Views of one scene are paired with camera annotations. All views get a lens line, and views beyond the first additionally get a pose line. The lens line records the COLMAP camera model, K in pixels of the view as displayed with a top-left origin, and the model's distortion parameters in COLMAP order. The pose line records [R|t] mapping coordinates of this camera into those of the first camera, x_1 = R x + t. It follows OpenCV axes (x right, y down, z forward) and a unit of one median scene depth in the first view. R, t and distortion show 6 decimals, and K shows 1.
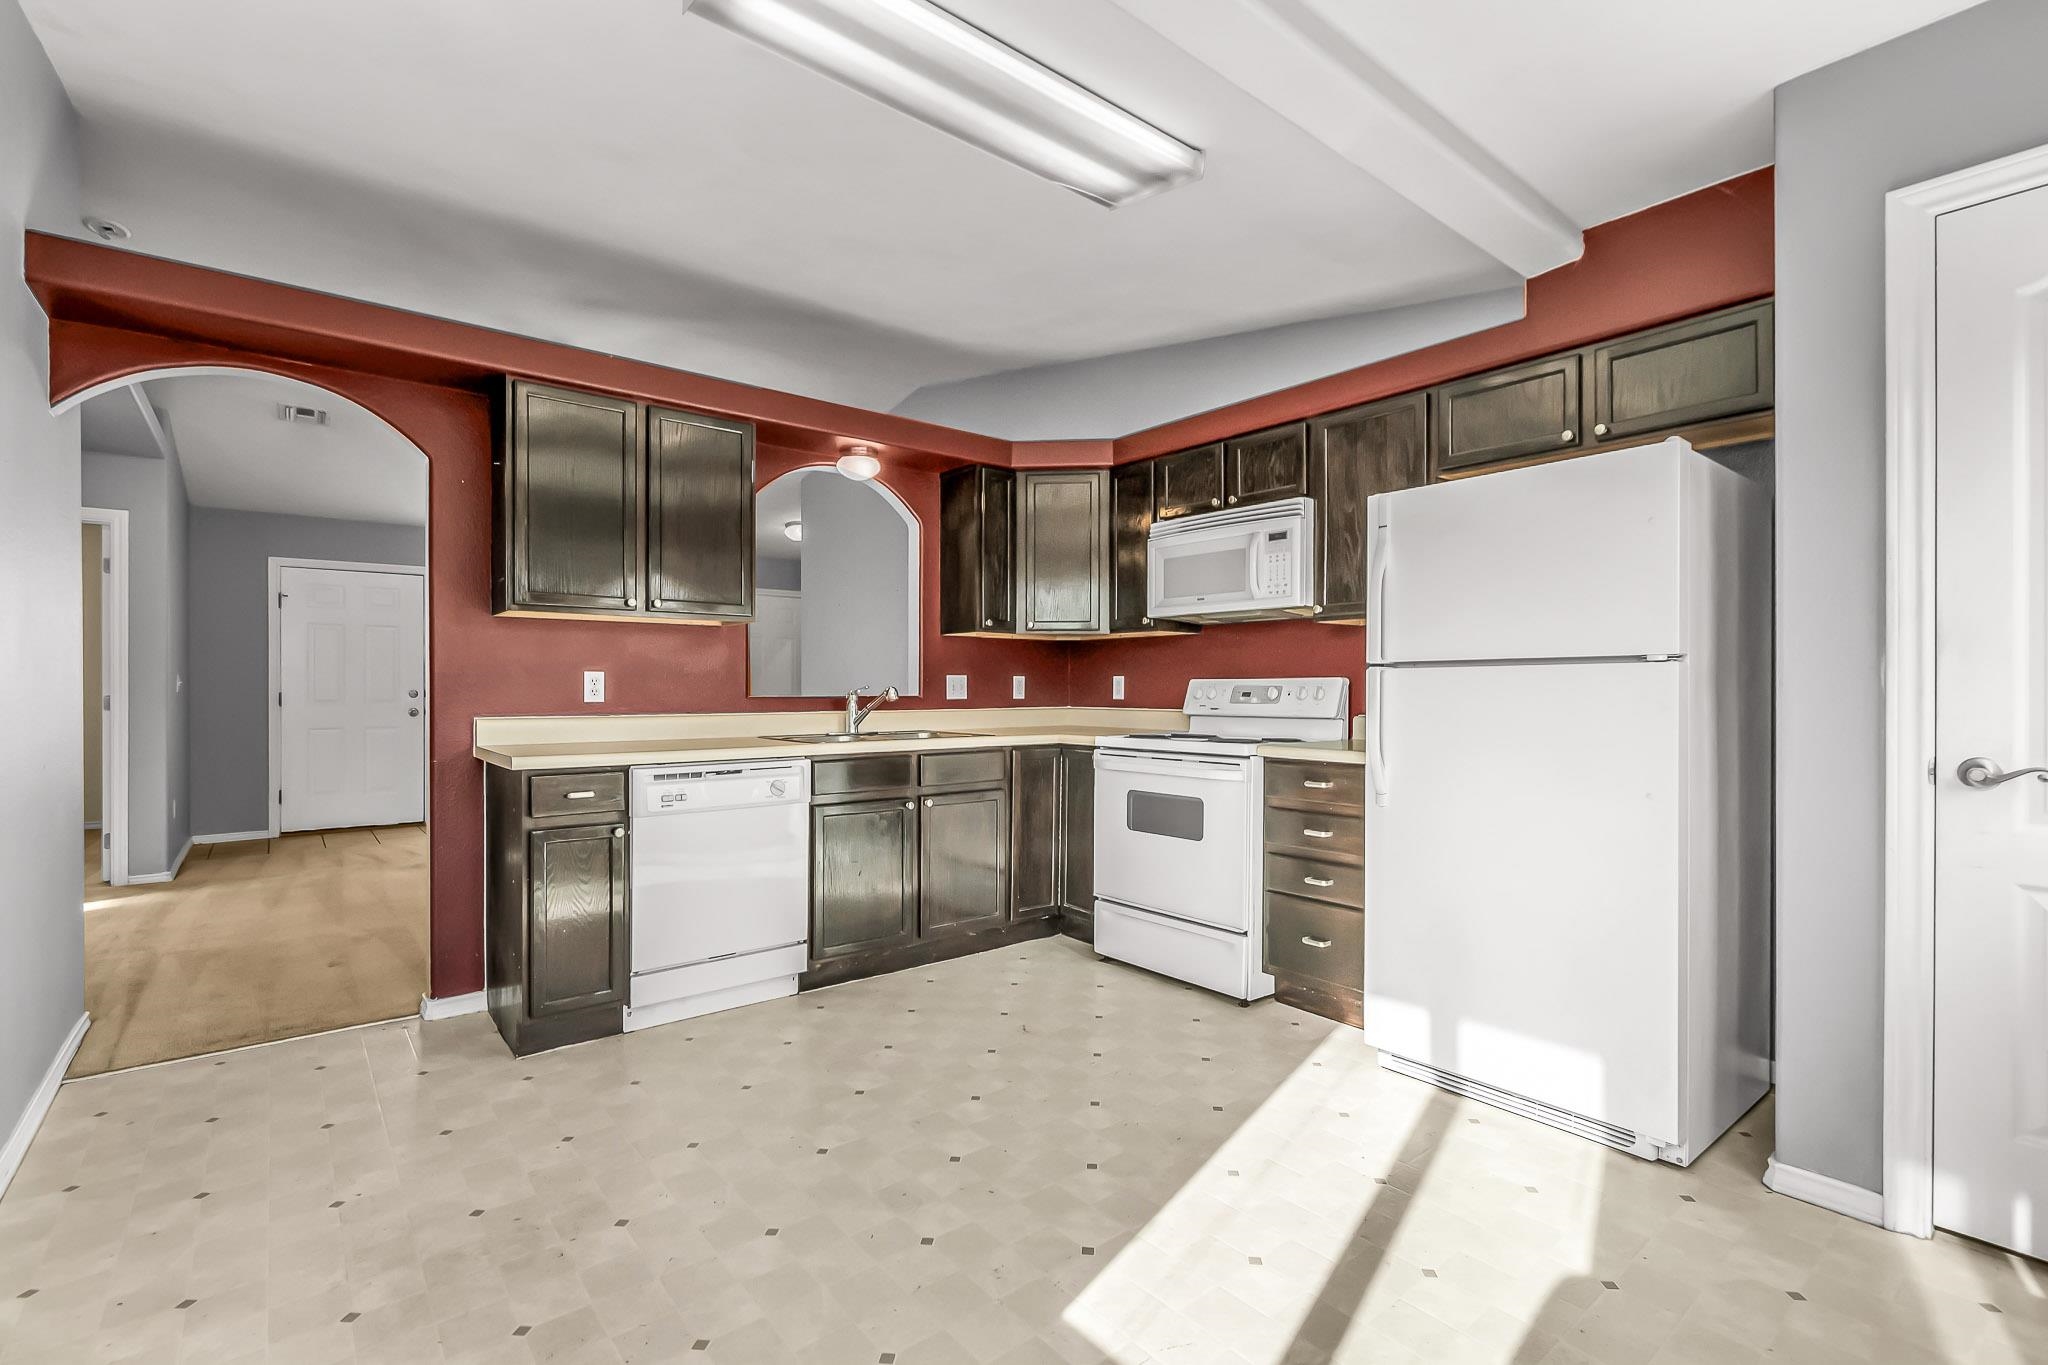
lens RADIAL K [[921.3, 0, 1022.7], [0, 921.3, 692.7], [0, 0, 1]] dist [0.002570, -0.000040]
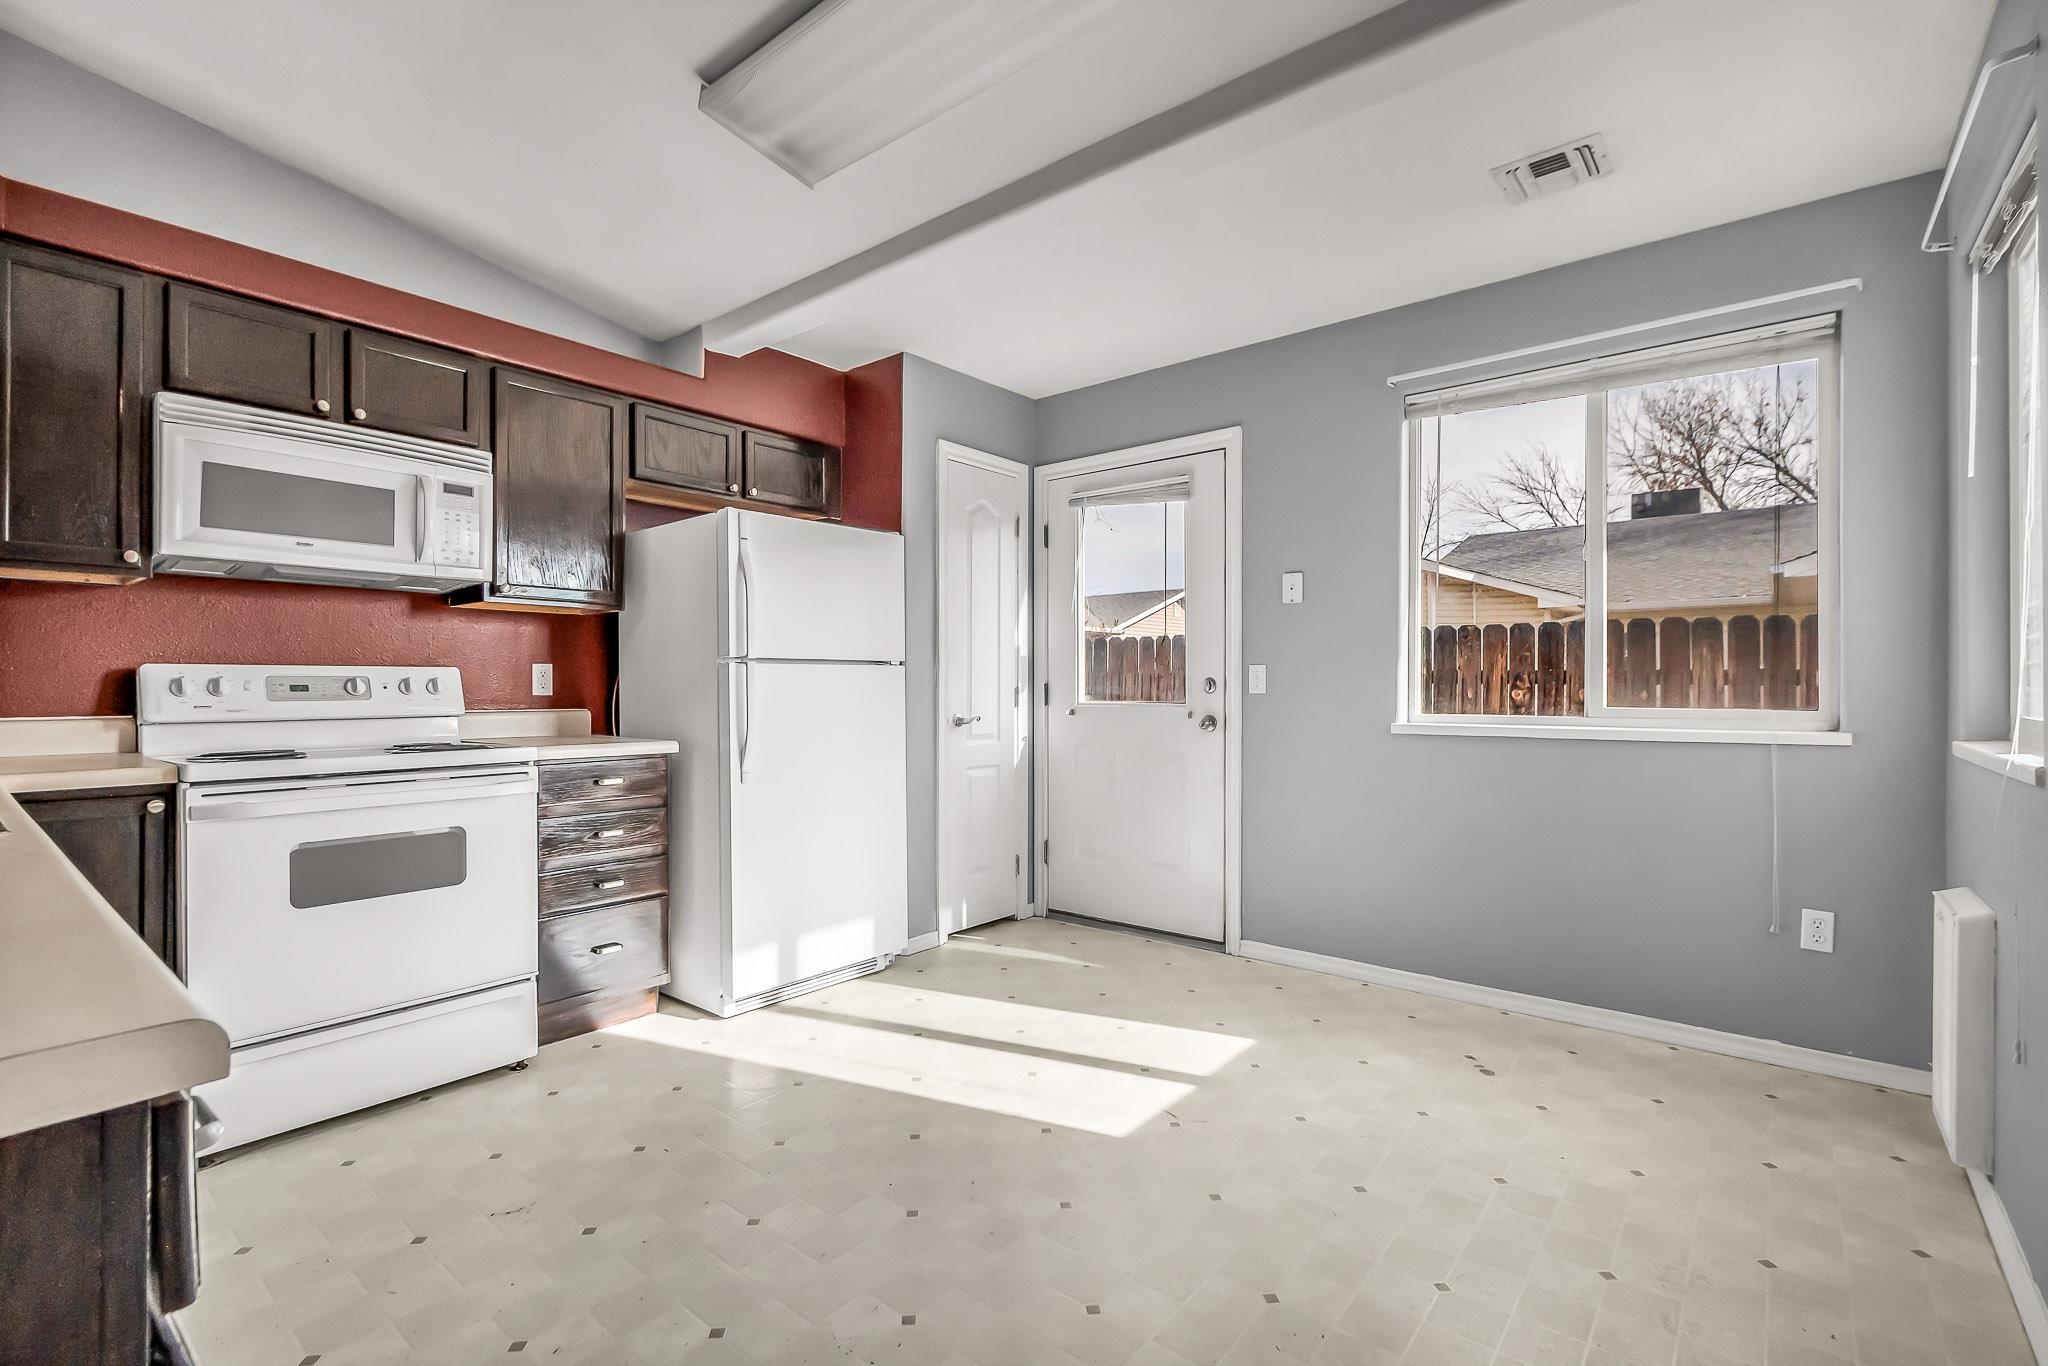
lens RADIAL K [[921.3, 0, 1022.7], [0, 921.3, 693.2], [0, 0, 1]] dist [0.002570, -0.000040]
pose [[-0.206670, -0.008439, 0.978374, -0.662066], [0.003804, 0.999948, 0.009429, 0.001086], [-0.978403, 0.005671, -0.206627, 0.747920]]
